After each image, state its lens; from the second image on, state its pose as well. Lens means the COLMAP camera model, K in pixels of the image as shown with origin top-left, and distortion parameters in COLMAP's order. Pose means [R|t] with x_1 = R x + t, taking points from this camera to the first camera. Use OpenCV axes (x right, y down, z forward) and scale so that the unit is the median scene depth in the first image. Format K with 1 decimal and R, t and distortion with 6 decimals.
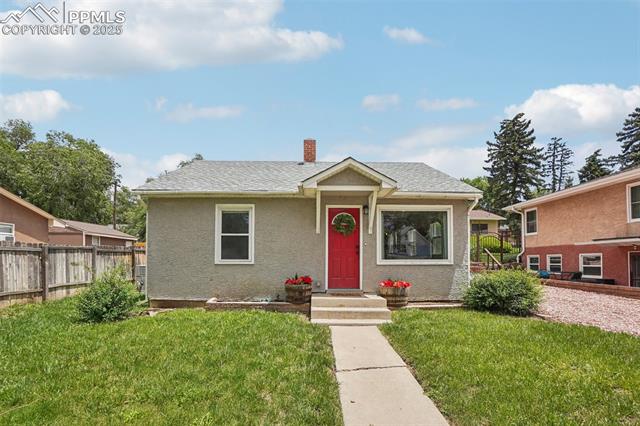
lens RADIAL K [[310.1, 0, 315.6], [0, 310.1, 234.6], [0, 0, 1]] dist [-0.039066, 0.000972]
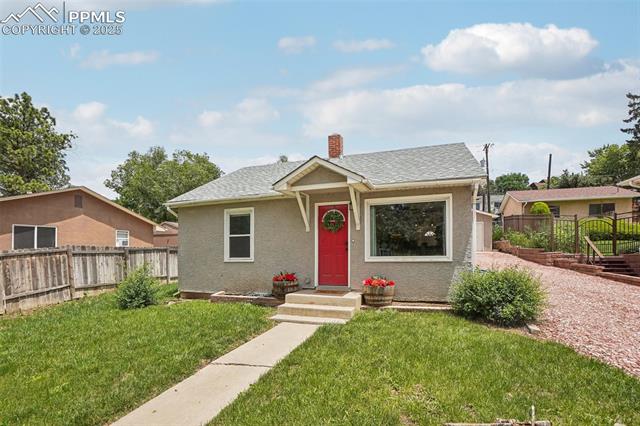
lens RADIAL K [[309.0, 0, 321.5], [0, 309.0, 240.3], [0, 0, 1]] dist [-0.035059, 0.011539]
pose [[0.939649, -0.028513, -0.340950, 0.390532], [0.044501, 0.998241, 0.039164, -0.013579], [0.339234, -0.051973, 0.939265, 0.052341]]
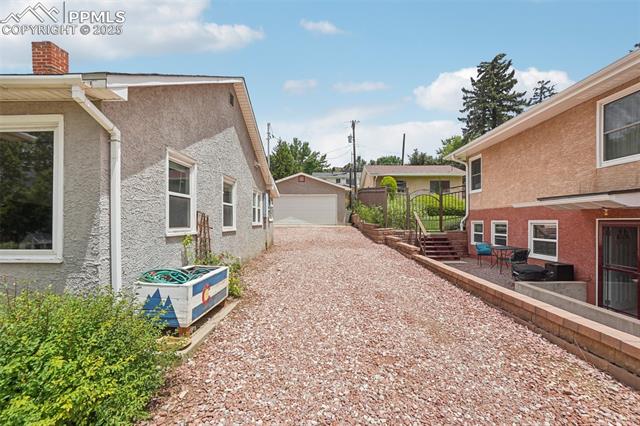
lens RADIAL K [[294.3, 0, 318.3], [0, 294.3, 200.2], [0, 0, 1]] dist [-0.027041, 0.000134]
pose [[0.999211, -0.010182, -0.038389, 0.783968], [0.010654, 0.999870, 0.012114, 0.013919], [0.038261, -0.012514, 0.999189, 0.626739]]
